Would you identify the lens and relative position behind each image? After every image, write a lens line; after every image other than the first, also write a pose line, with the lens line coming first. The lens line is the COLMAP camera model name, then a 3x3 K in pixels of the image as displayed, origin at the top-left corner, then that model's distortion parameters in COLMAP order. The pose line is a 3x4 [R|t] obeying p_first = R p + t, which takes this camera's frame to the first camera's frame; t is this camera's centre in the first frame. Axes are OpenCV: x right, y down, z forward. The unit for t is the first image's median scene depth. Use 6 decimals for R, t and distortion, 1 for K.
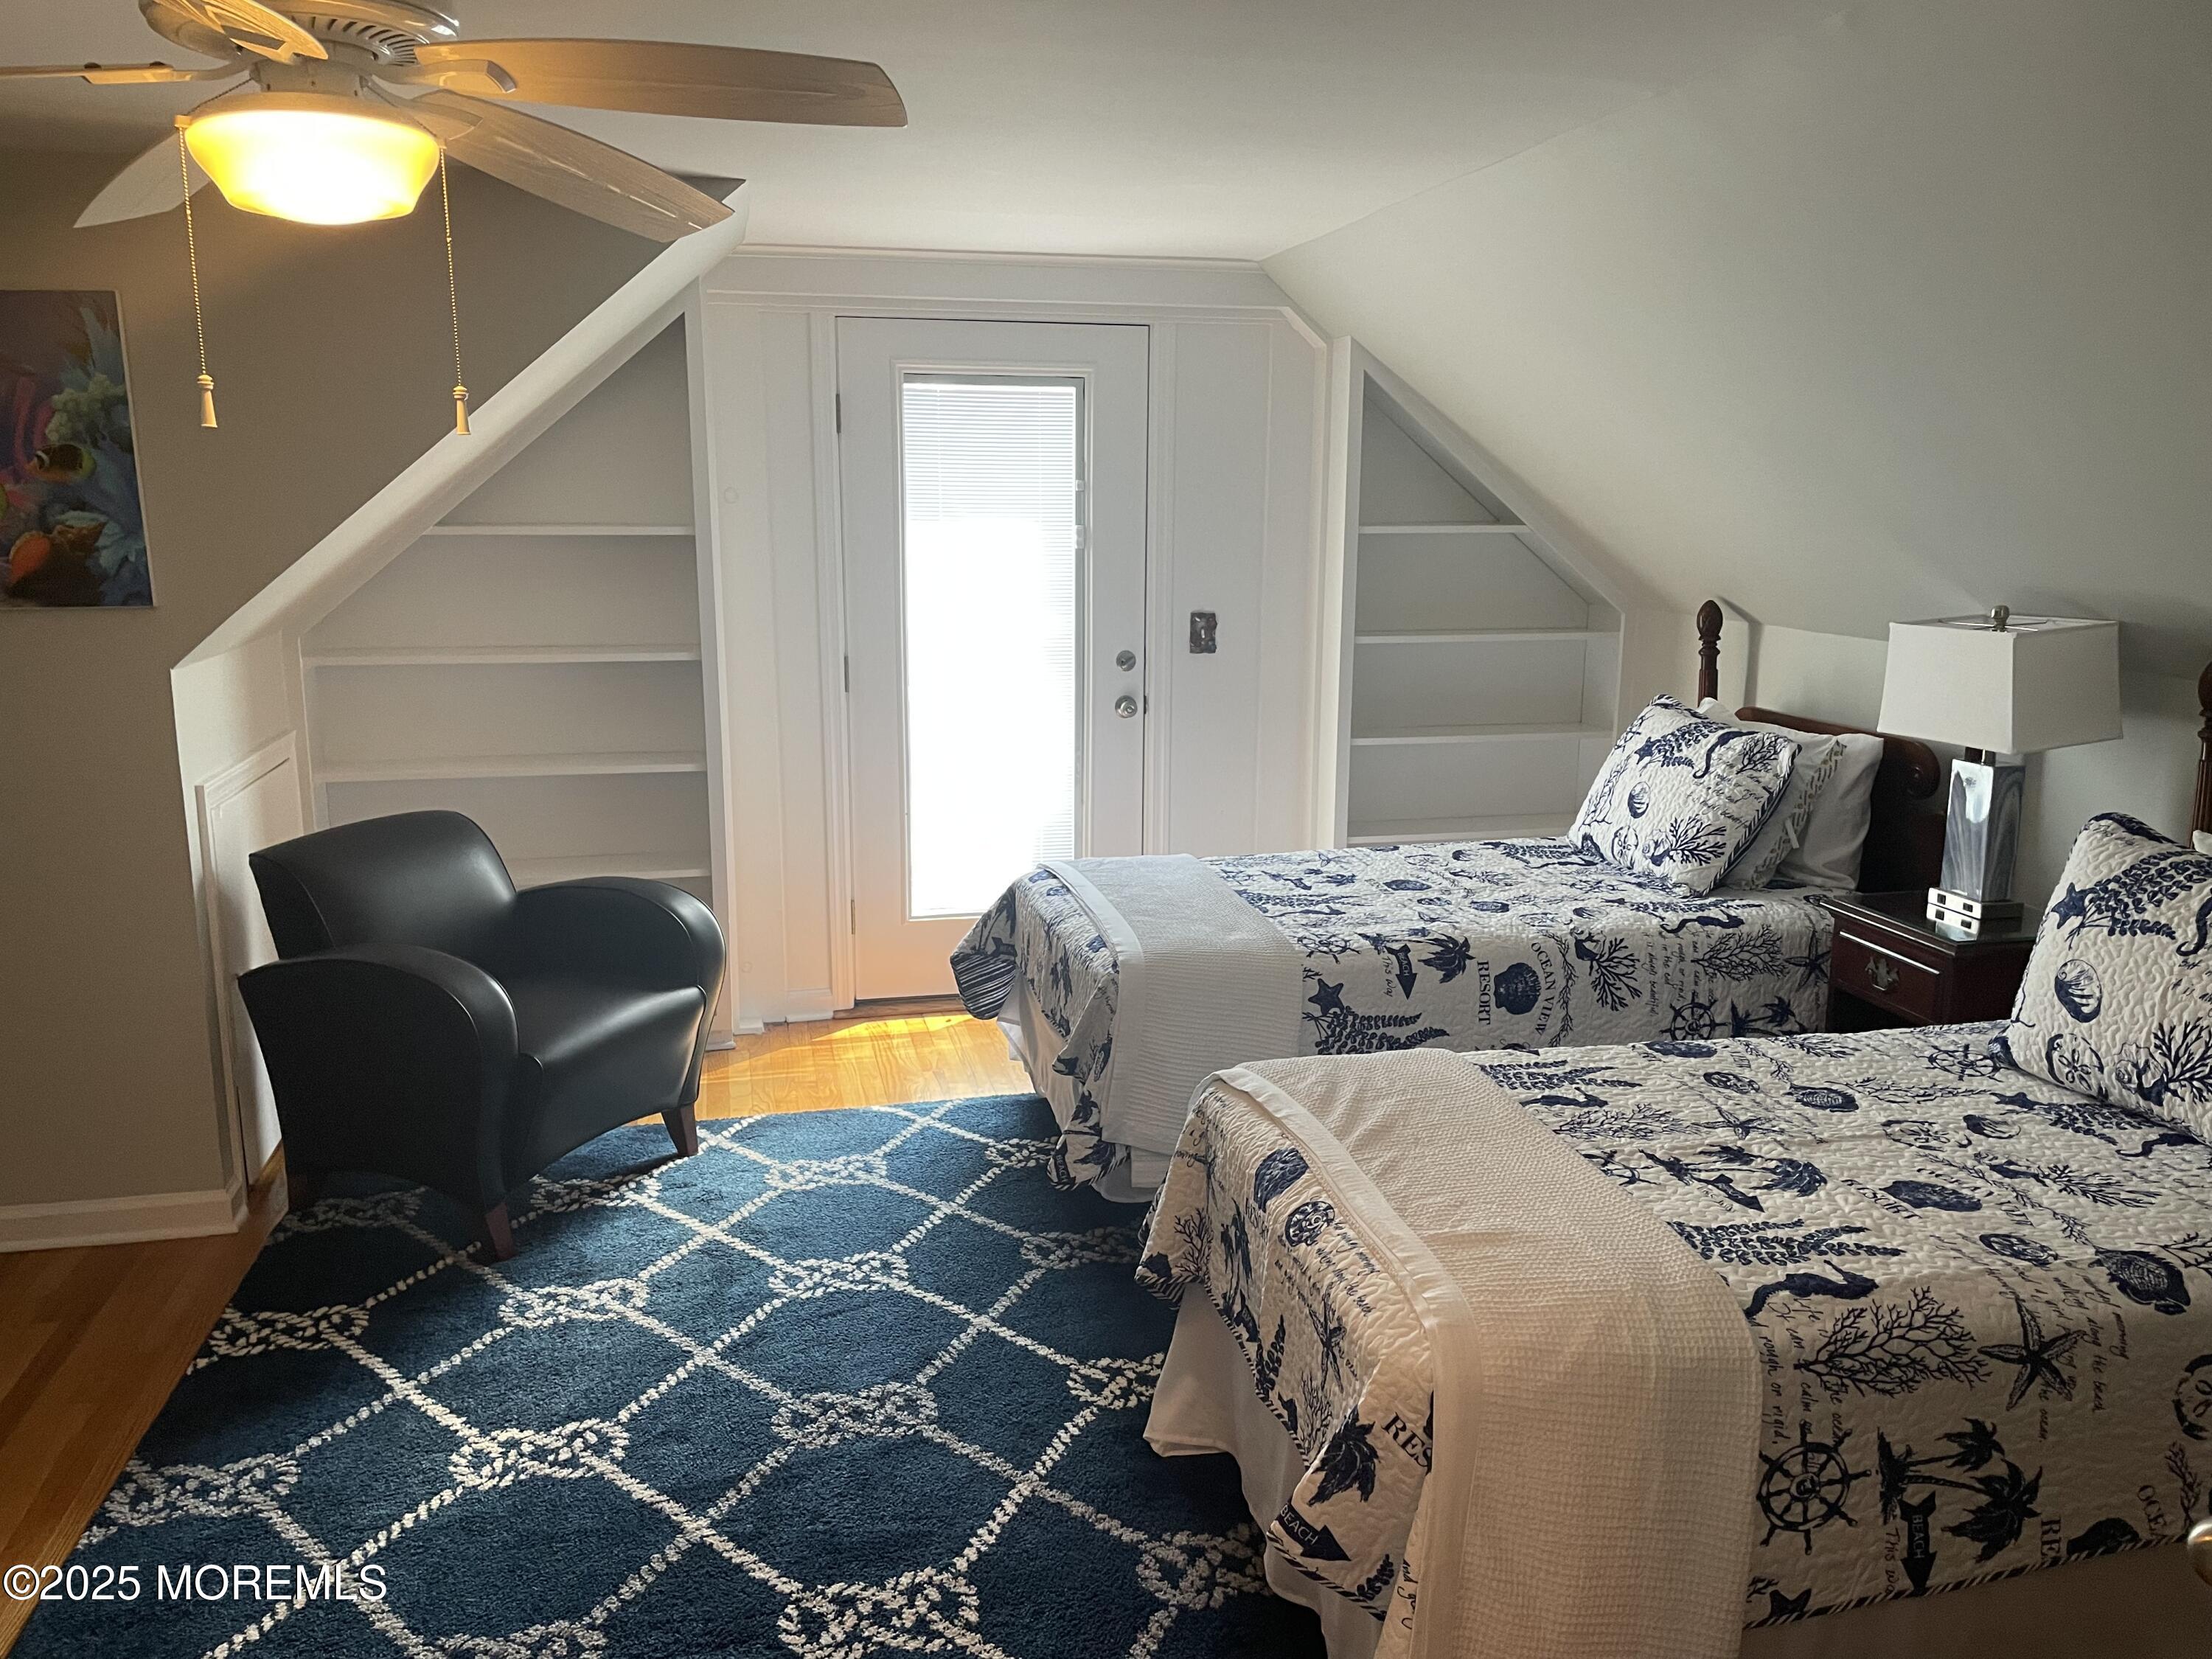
lens RADIAL K [[1687.8, 0, 1096.7], [0, 1687.8, 823.5], [0, 0, 1]] dist [0.043160, -0.060217]
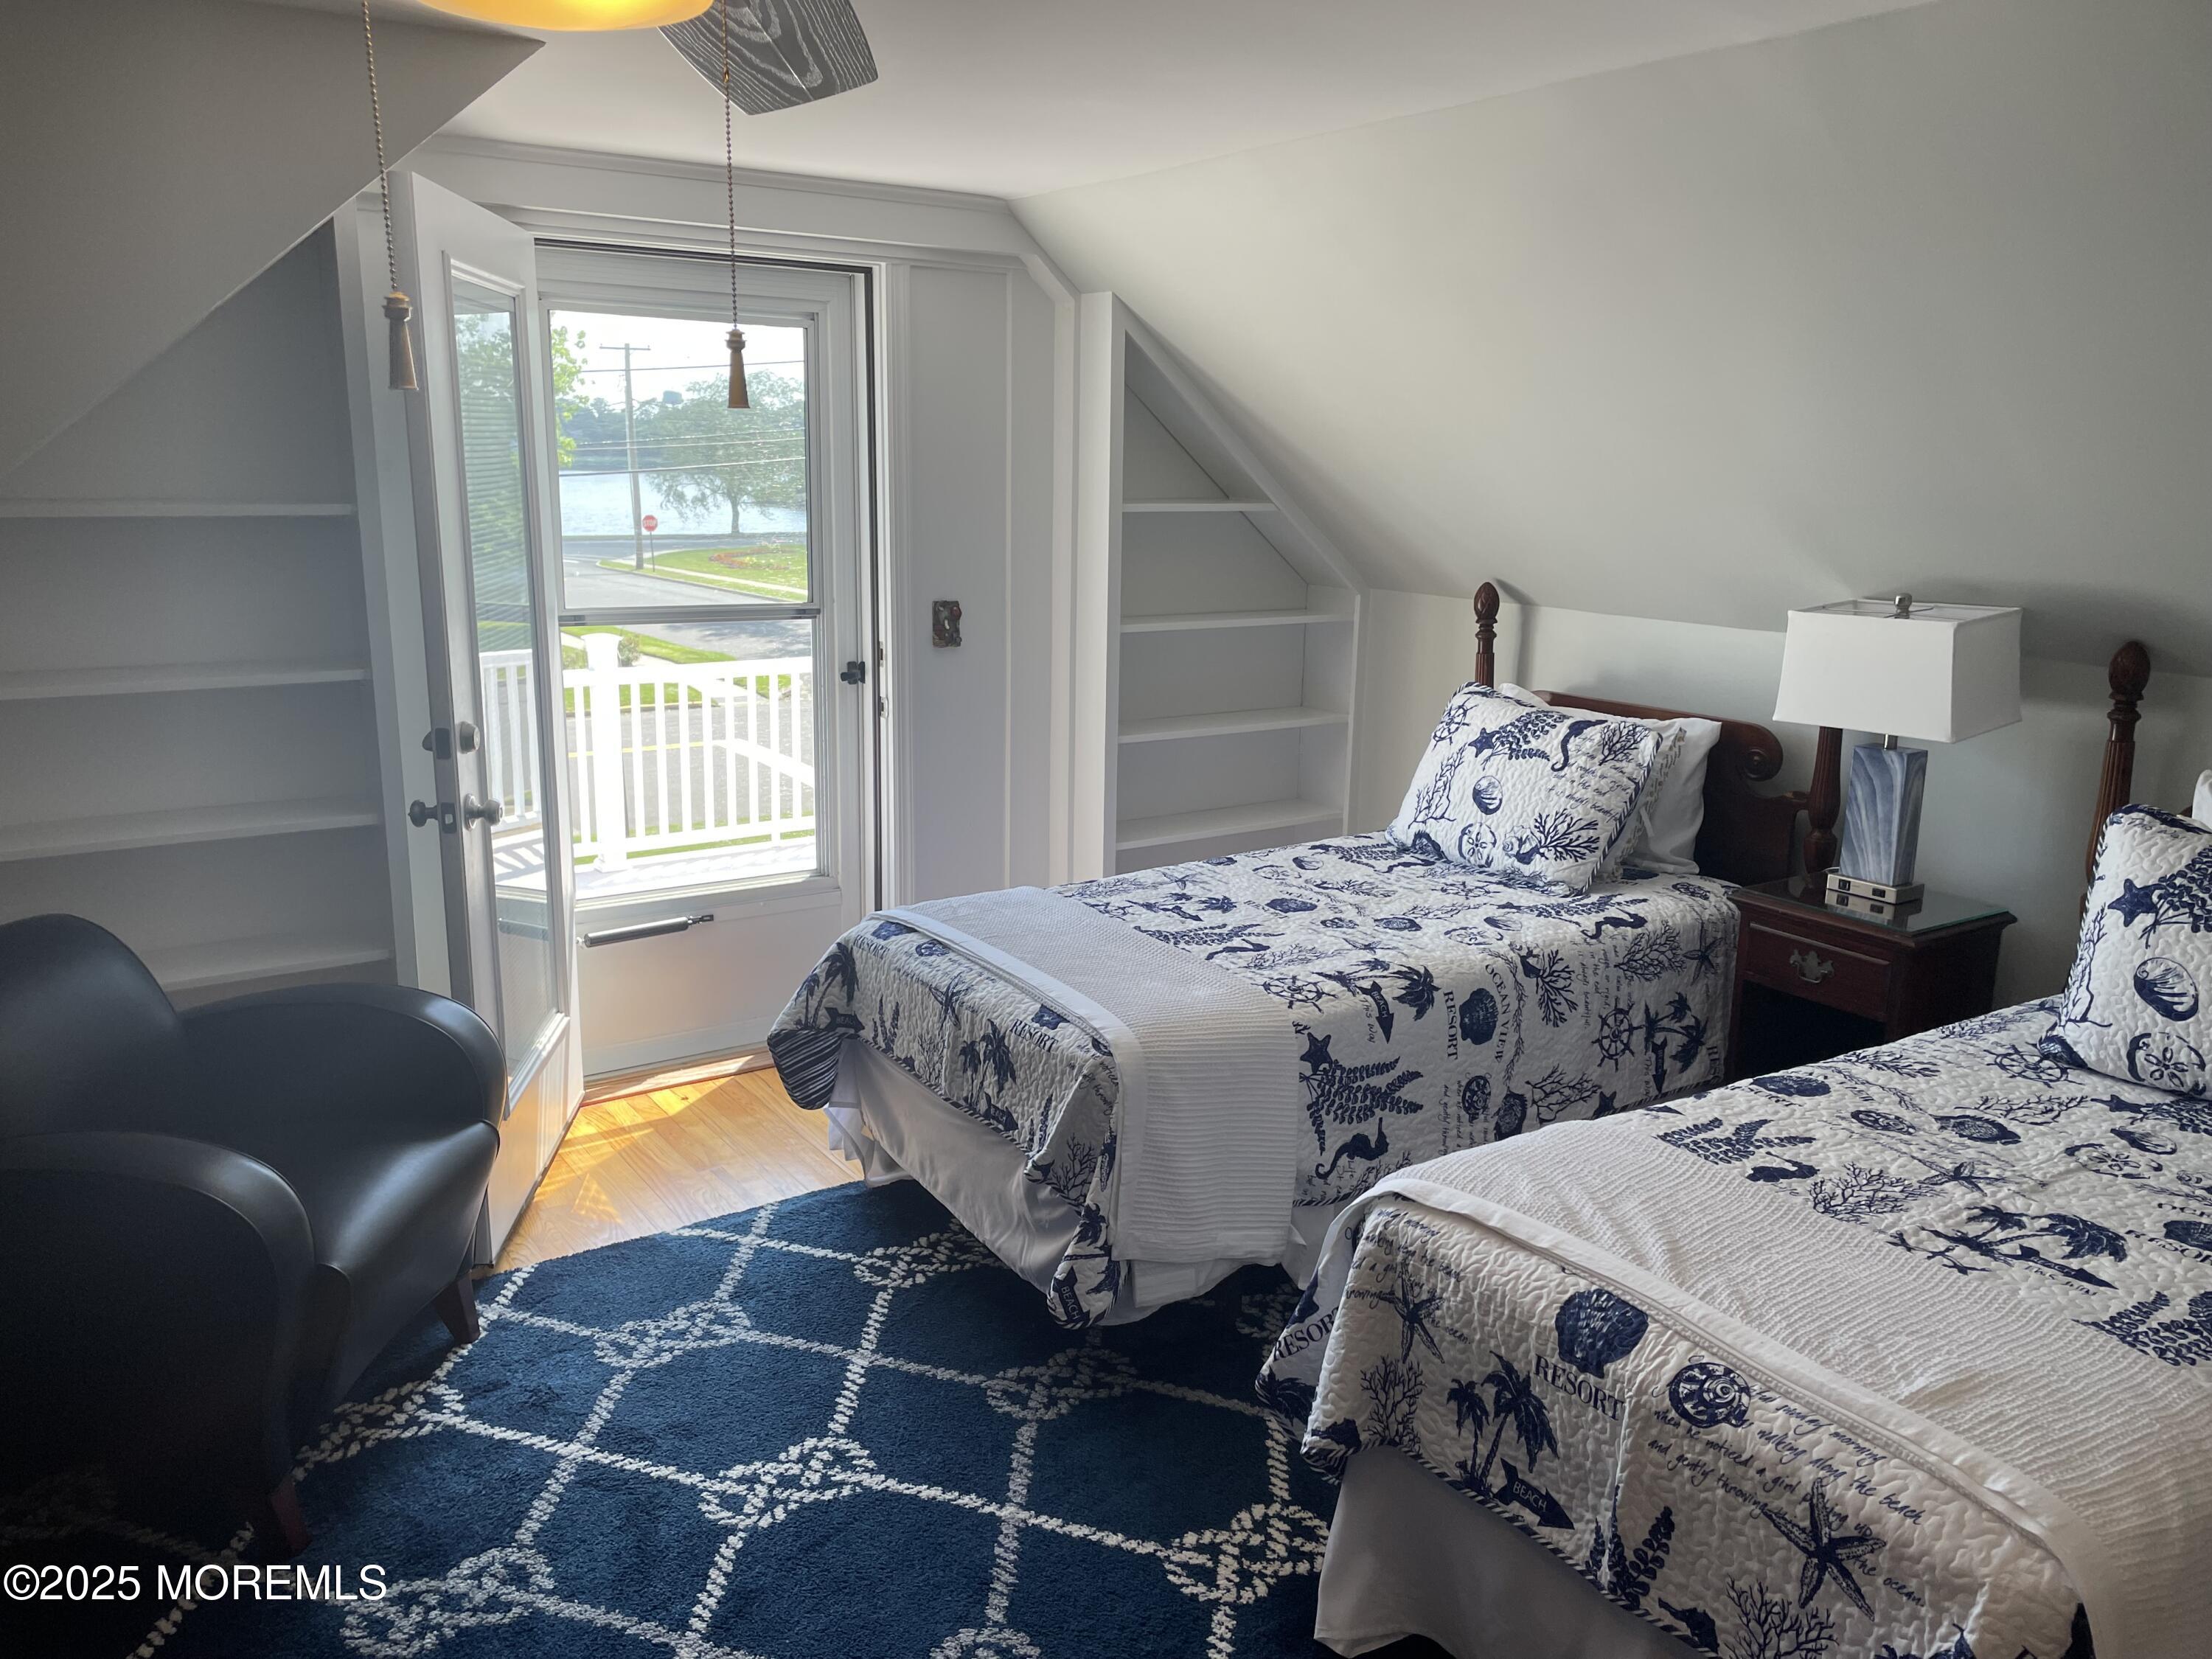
lens RADIAL K [[1687.8, 0, 1115.1], [0, 1687.8, 821.2], [0, 0, 1]] dist [0.043160, -0.060217]
pose [[0.932409, -0.066008, 0.355326, -0.265019], [0.057664, 0.997756, 0.034035, -0.053195], [-0.356775, -0.011245, 0.934123, 0.218359]]
